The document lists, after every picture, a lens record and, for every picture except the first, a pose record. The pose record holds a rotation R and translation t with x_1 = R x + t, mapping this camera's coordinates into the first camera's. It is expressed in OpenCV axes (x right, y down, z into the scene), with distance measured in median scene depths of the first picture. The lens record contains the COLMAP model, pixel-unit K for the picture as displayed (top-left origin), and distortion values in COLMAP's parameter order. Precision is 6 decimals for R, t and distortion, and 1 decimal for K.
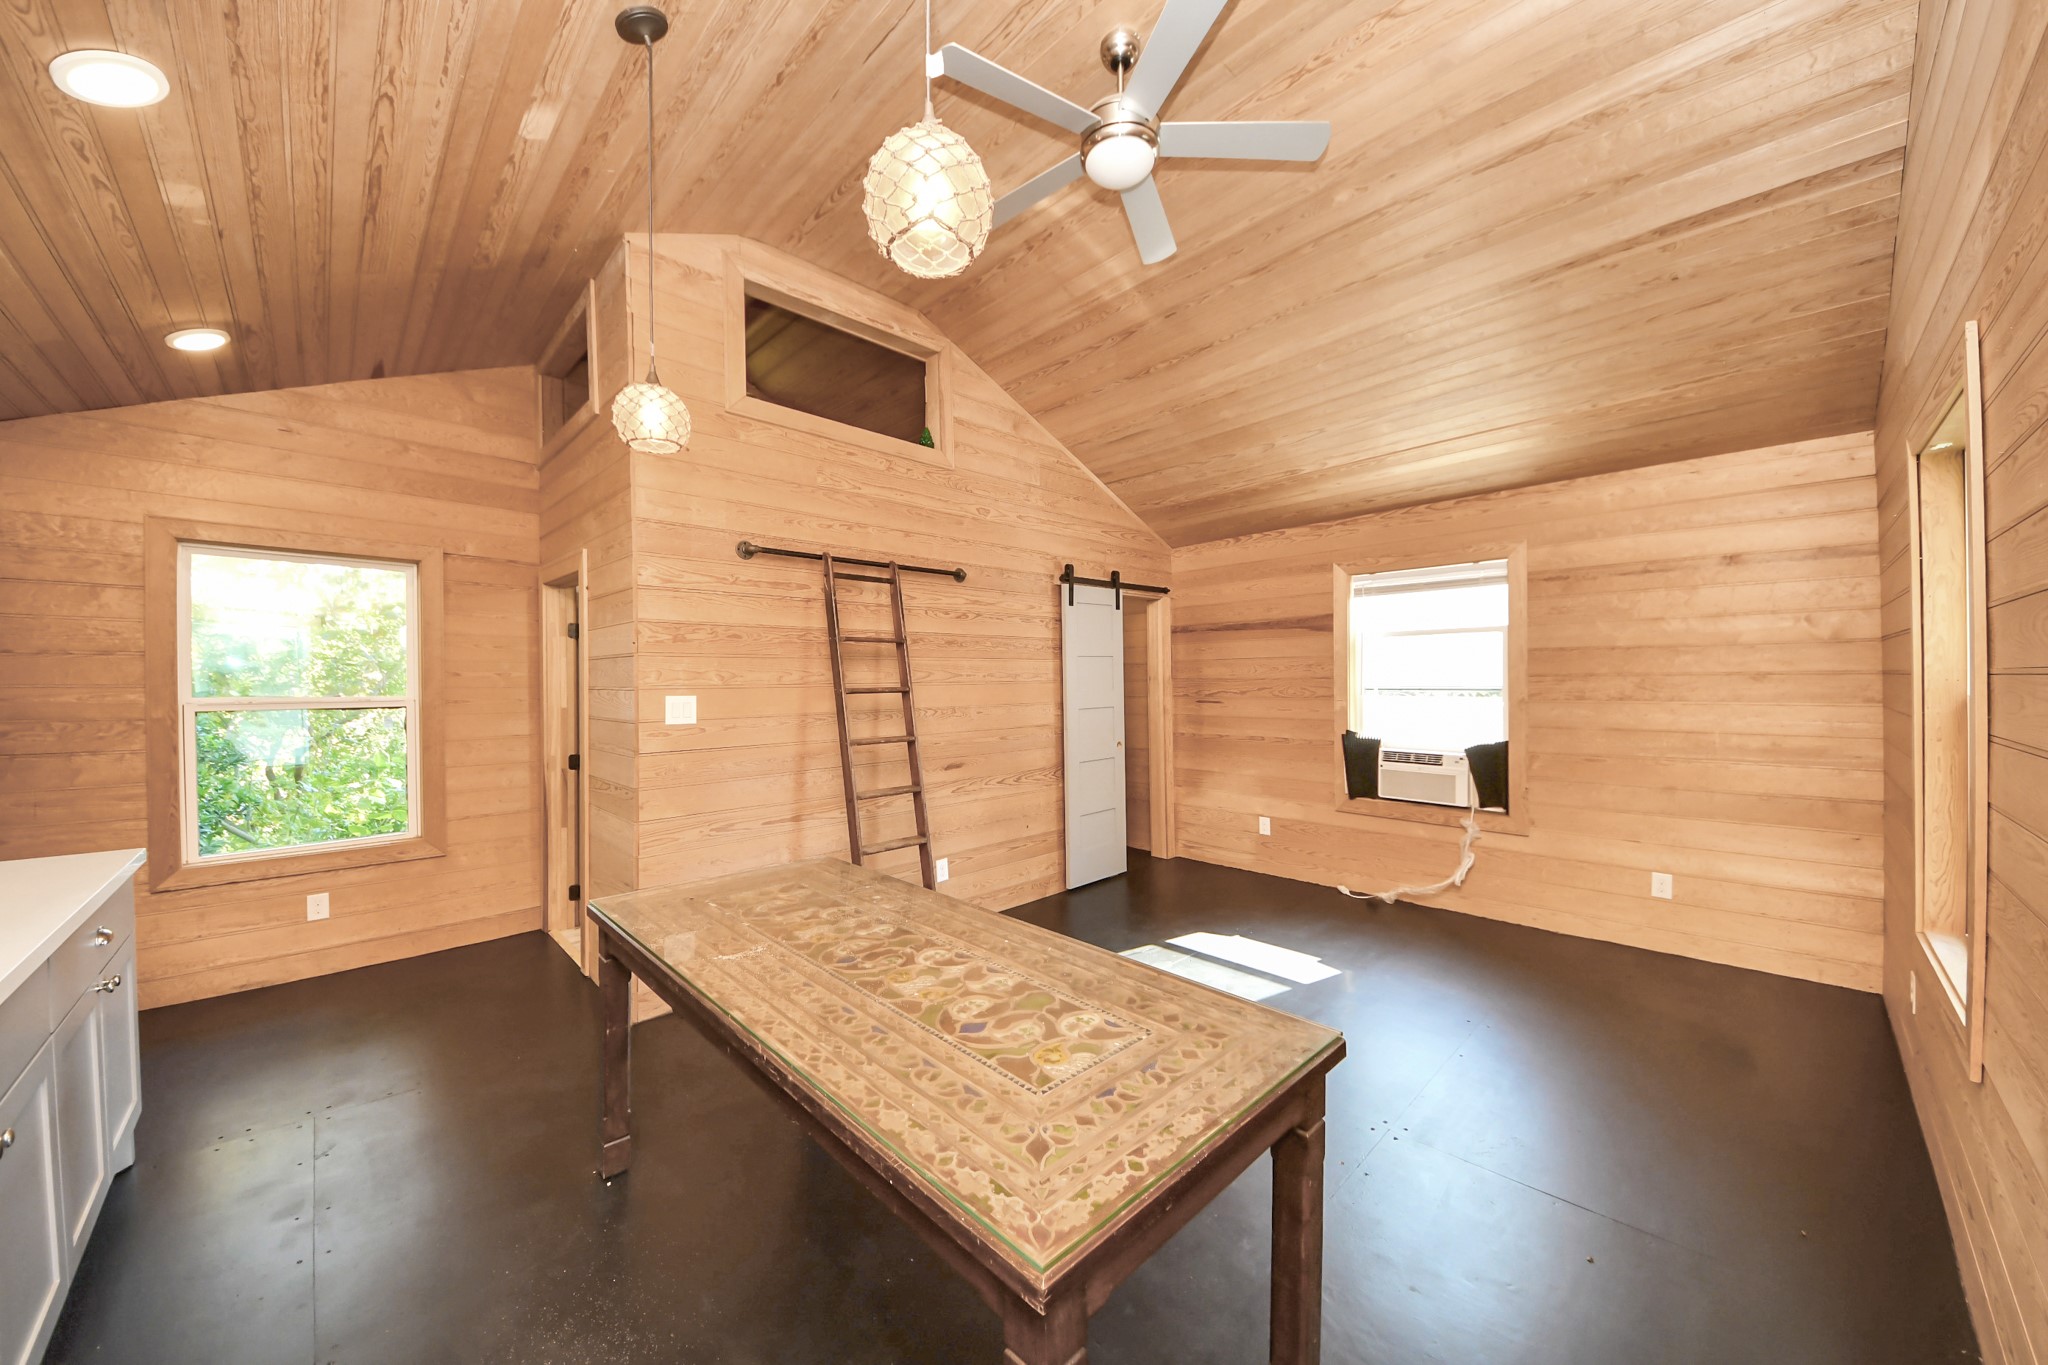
lens RADIAL K [[753.1, 0, 1108.4], [0, 753.1, 682.7], [0, 0, 1]] dist [0.000454, 0.000000]
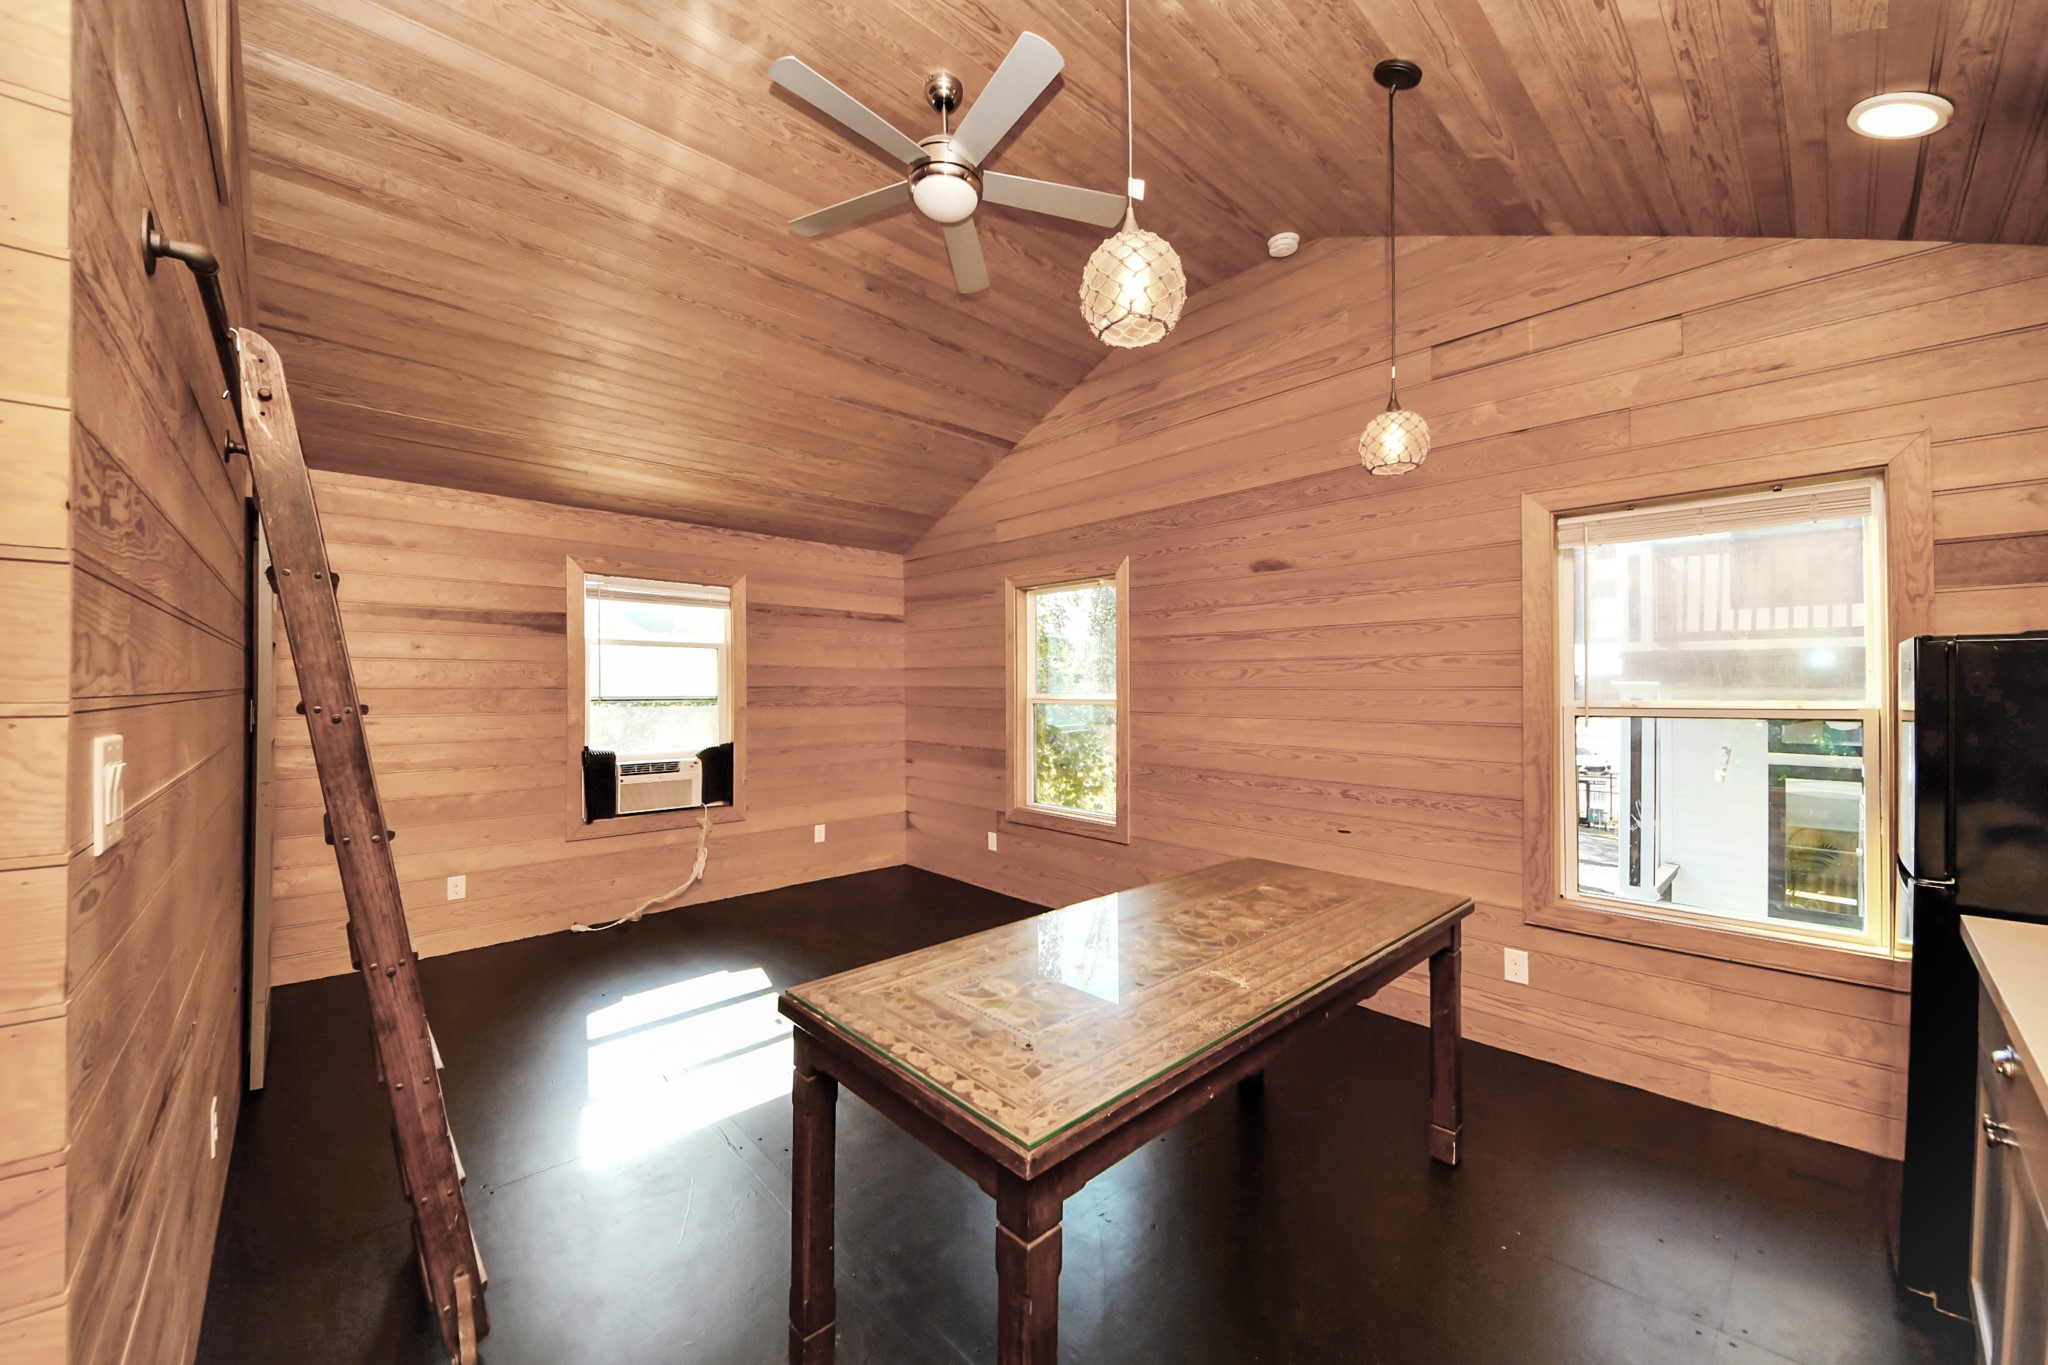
lens RADIAL K [[747.3, 0, 989.4], [0, 747.3, 685.0], [0, 0, 1]] dist [0.035910, -0.020450]
pose [[0.065529, 0.012464, 0.997773, -0.878705], [0.000982, 0.999921, -0.012556, 0.003288], [-0.997850, 0.001803, 0.065512, 0.750679]]
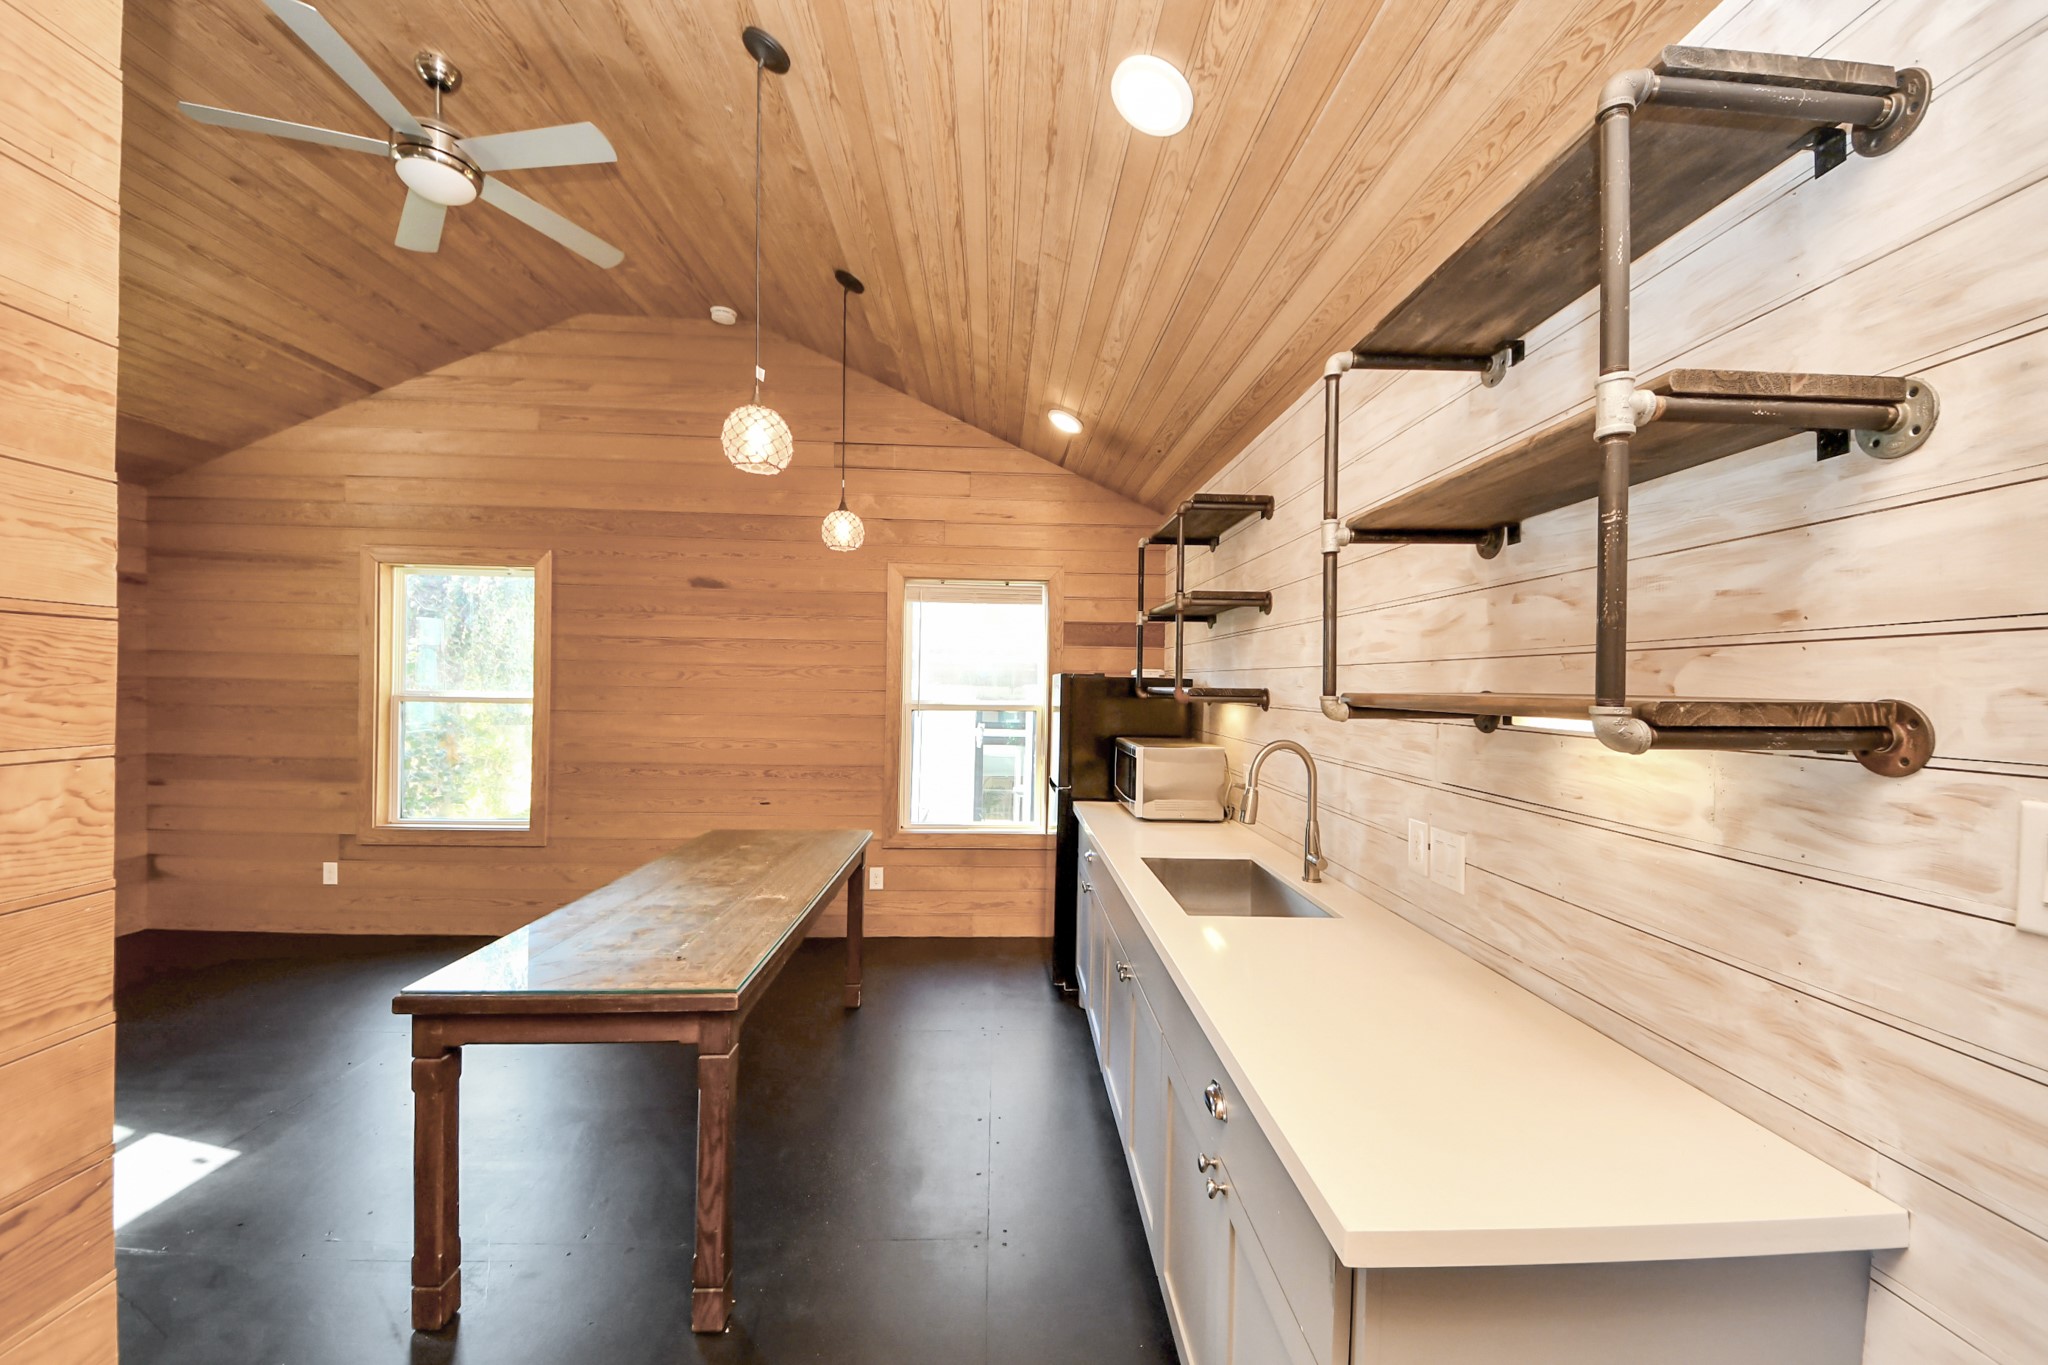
lens RADIAL K [[767.4, 0, 1024.9], [0, 767.4, 687.3], [0, 0, 1]] dist [-0.000404, 0.000054]
pose [[-0.721798, -0.007893, 0.692059, -1.068194], [-0.011058, 0.999939, -0.000129, -0.015861], [-0.692015, -0.007746, -0.721841, 1.004506]]
